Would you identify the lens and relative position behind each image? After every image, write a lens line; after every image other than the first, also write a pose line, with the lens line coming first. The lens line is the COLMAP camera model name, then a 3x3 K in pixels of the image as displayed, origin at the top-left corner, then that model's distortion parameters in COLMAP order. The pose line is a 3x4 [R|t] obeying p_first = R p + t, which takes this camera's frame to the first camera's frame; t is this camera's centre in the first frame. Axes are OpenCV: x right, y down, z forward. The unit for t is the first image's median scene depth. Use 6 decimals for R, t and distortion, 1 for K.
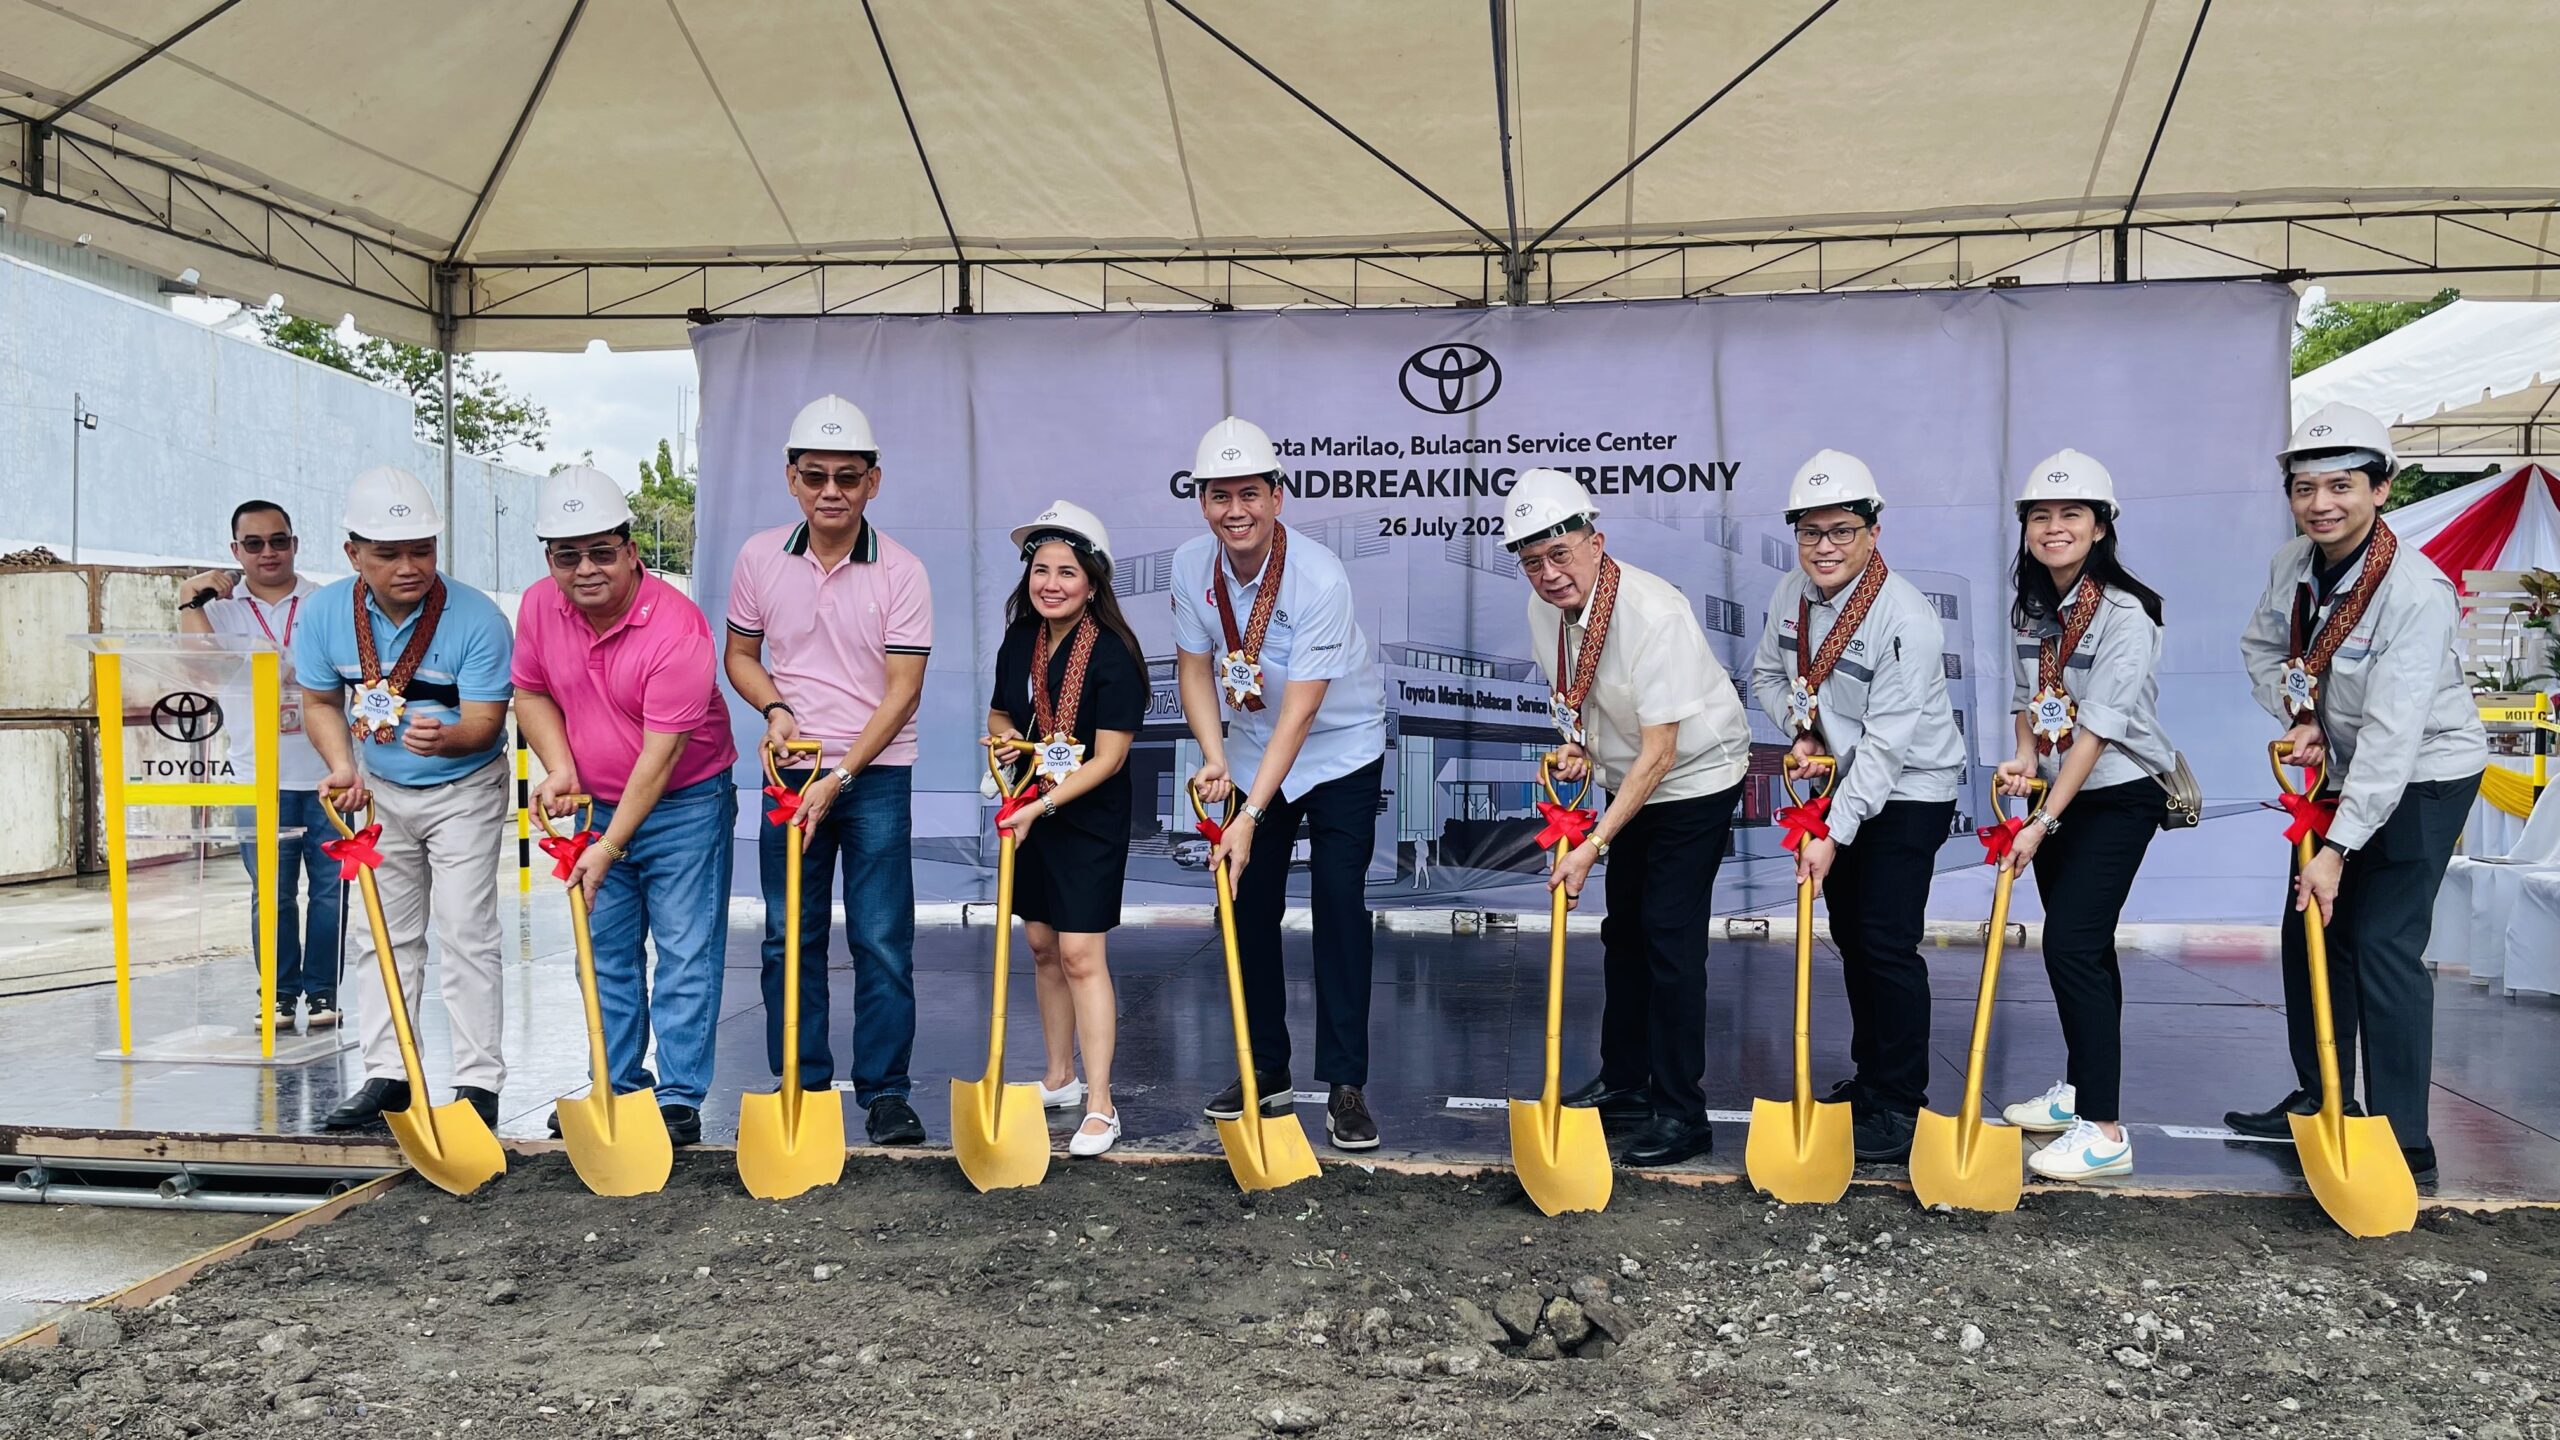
lens RADIAL K [[1924.1, 0, 1284.7], [0, 1924.1, 729.0], [0, 0, 1]] dist [0.069975, -0.085104]
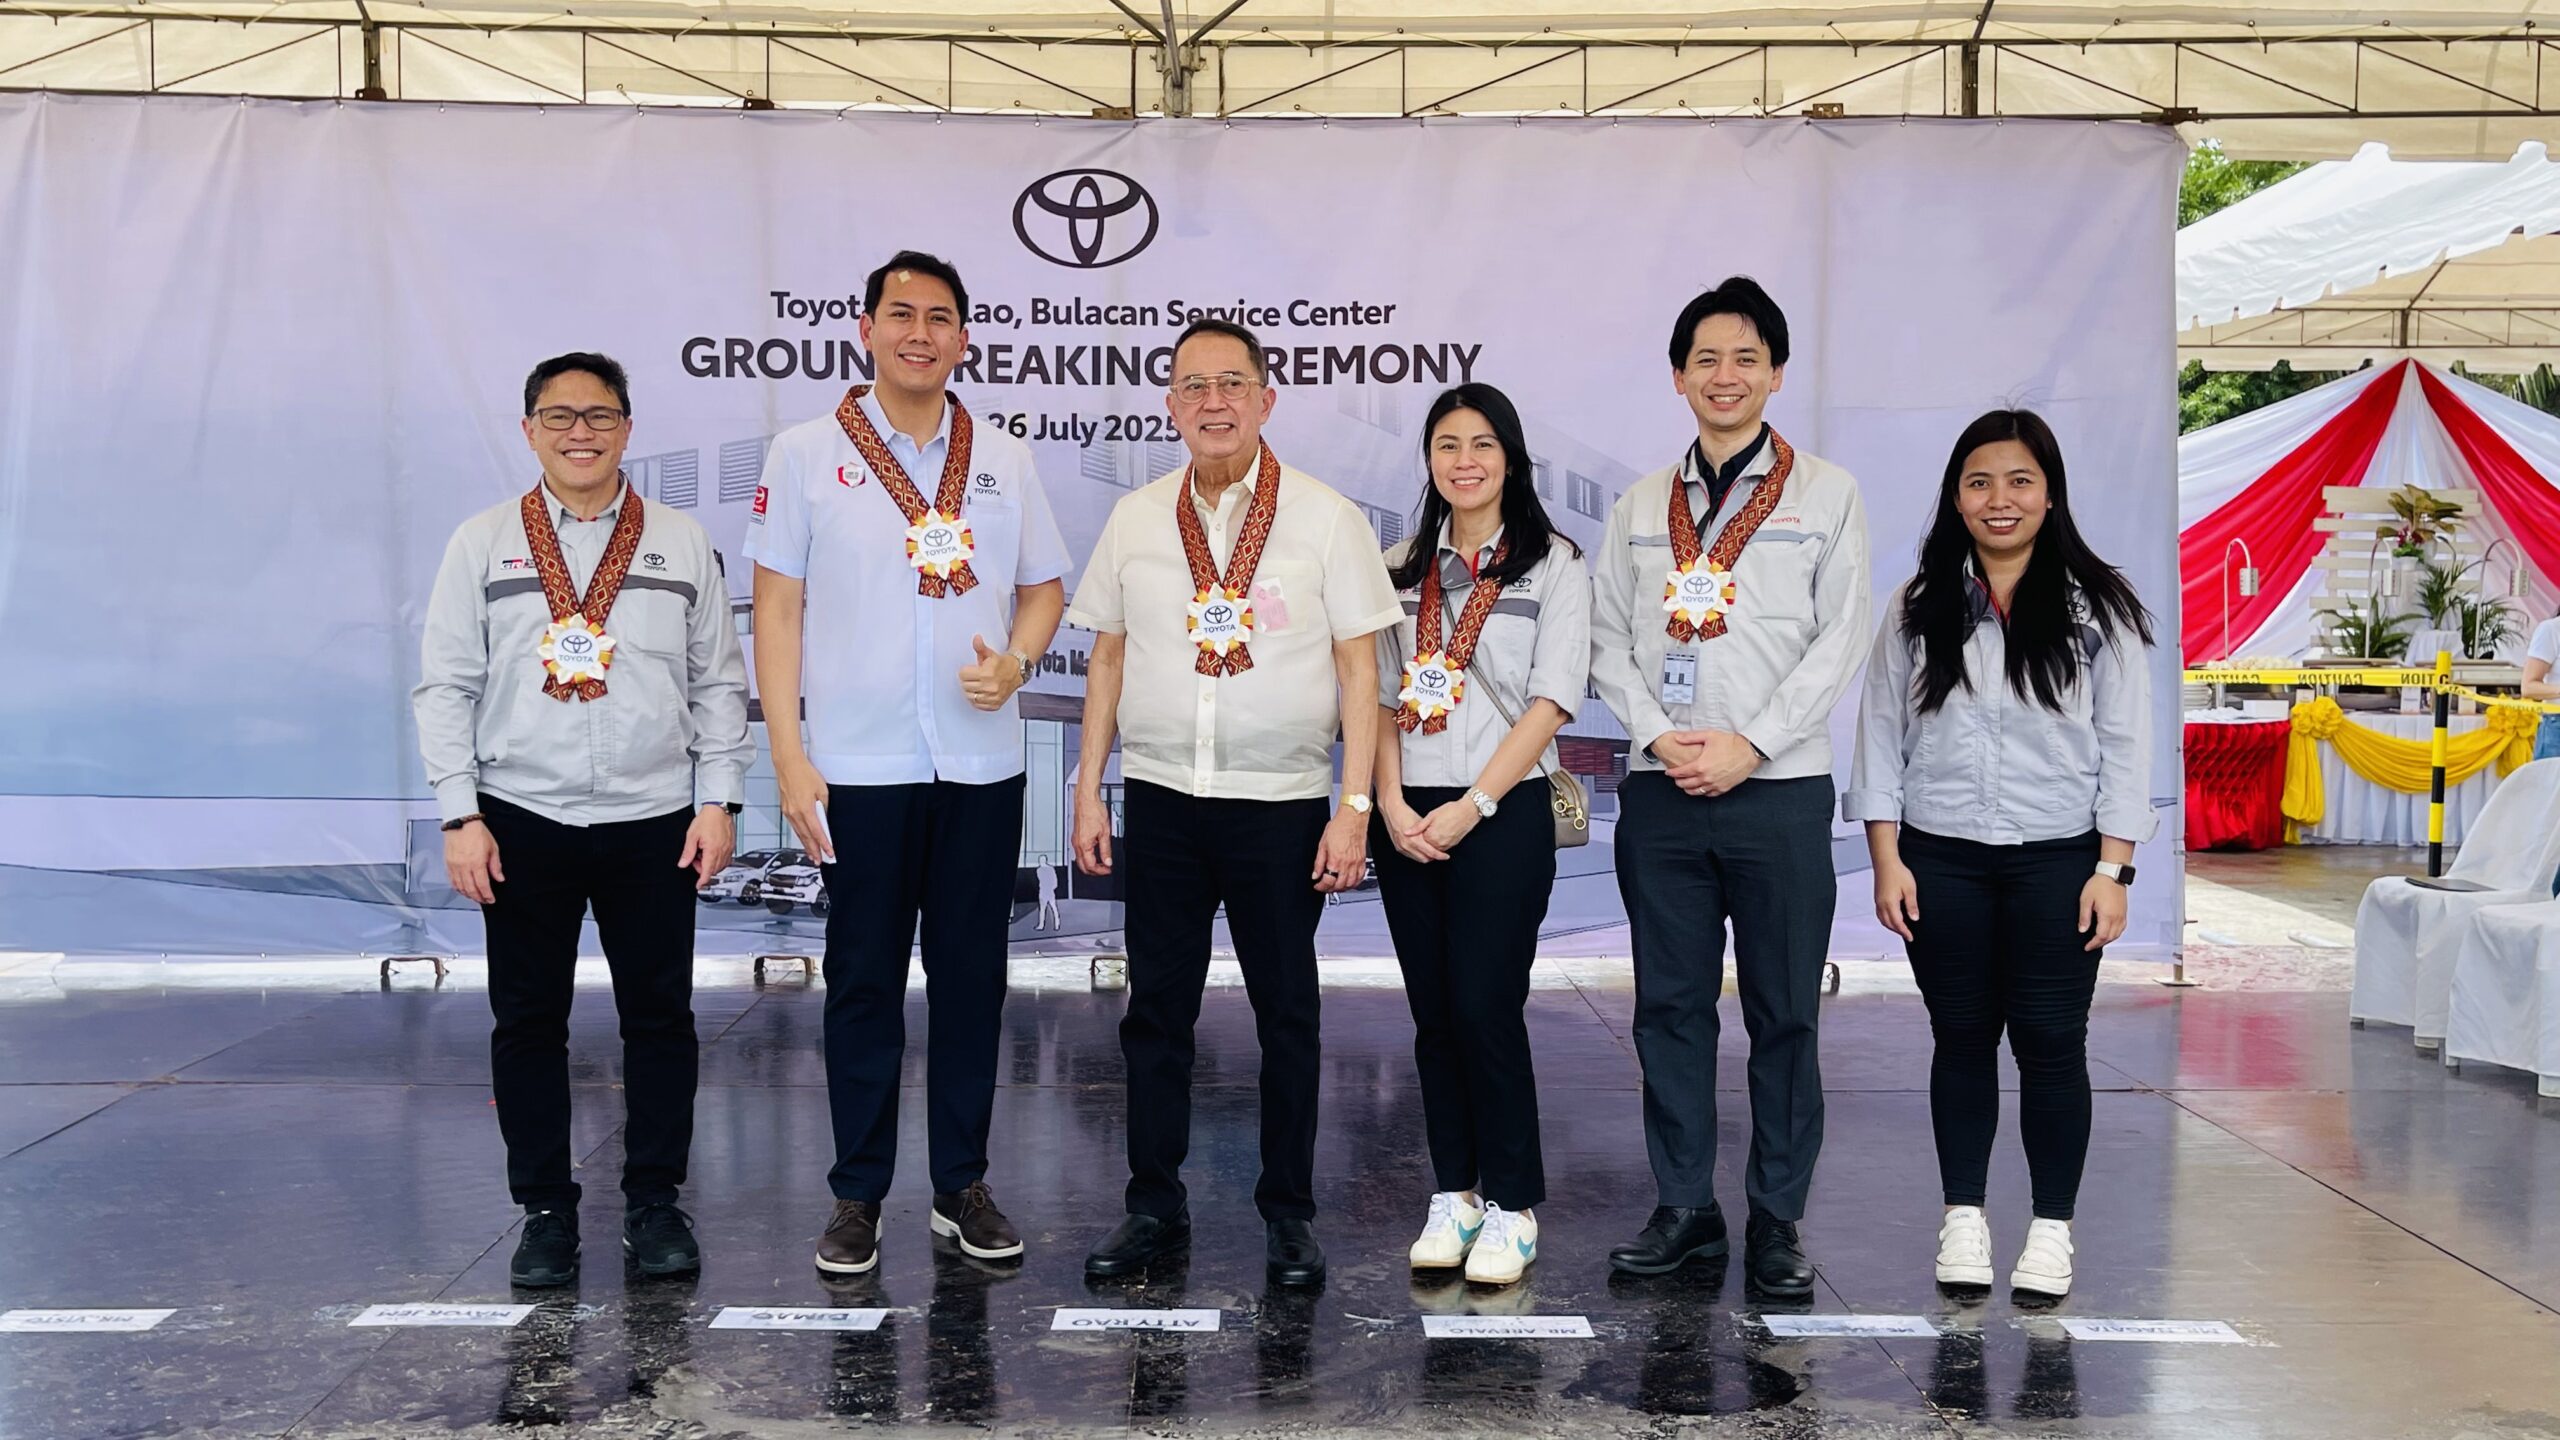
lens RADIAL K [[2364.2, 0, 1288.2], [0, 2364.2, 733.2], [0, 0, 1]] dist [0.078984, -0.122184]
pose [[0.988020, -0.004878, 0.154251, 0.026522], [-0.000680, 0.999353, 0.035958, -0.025656], [-0.154327, -0.035632, 0.987377, 0.127623]]
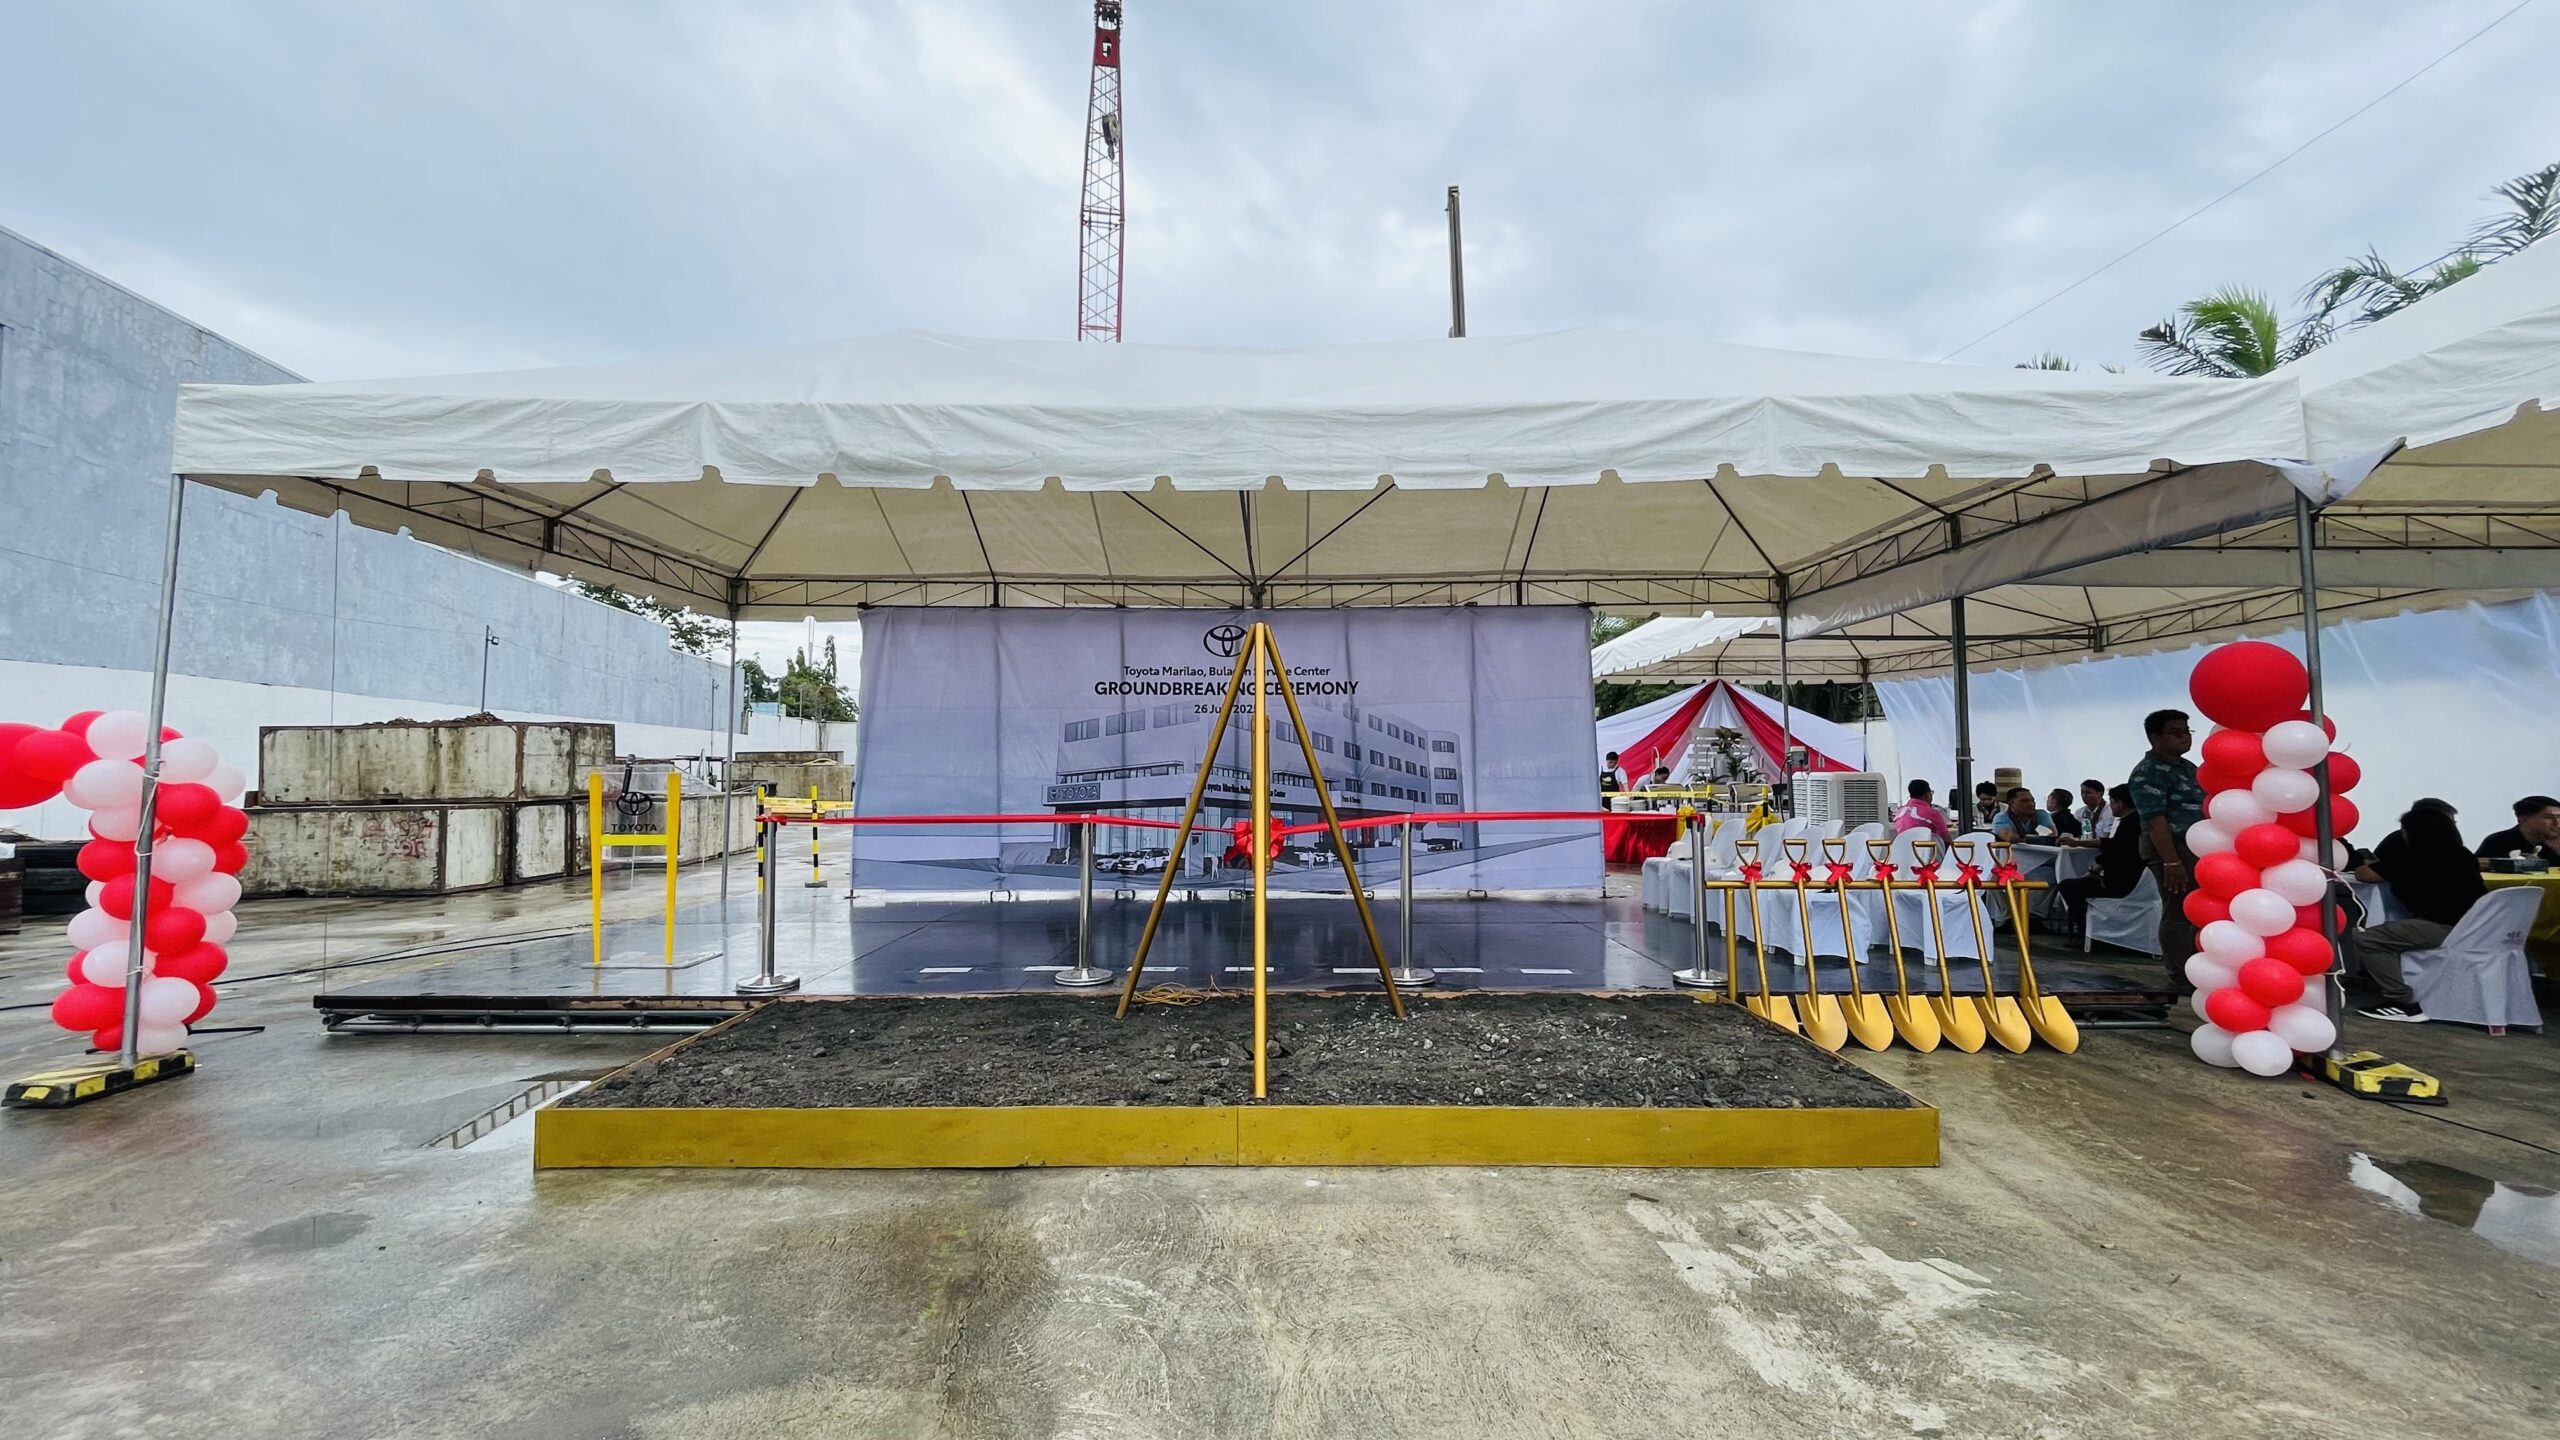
lens RADIAL K [[1030.7, 0, 1271.3], [0, 1030.7, 720.3], [0, 0, 1]] dist [0.009742, -0.000040]
pose [[0.992130, 0.003681, 0.125158, -0.010739], [0.006120, 0.996948, -0.077833, -0.003610], [-0.125063, 0.077986, 0.989079, -0.160917]]
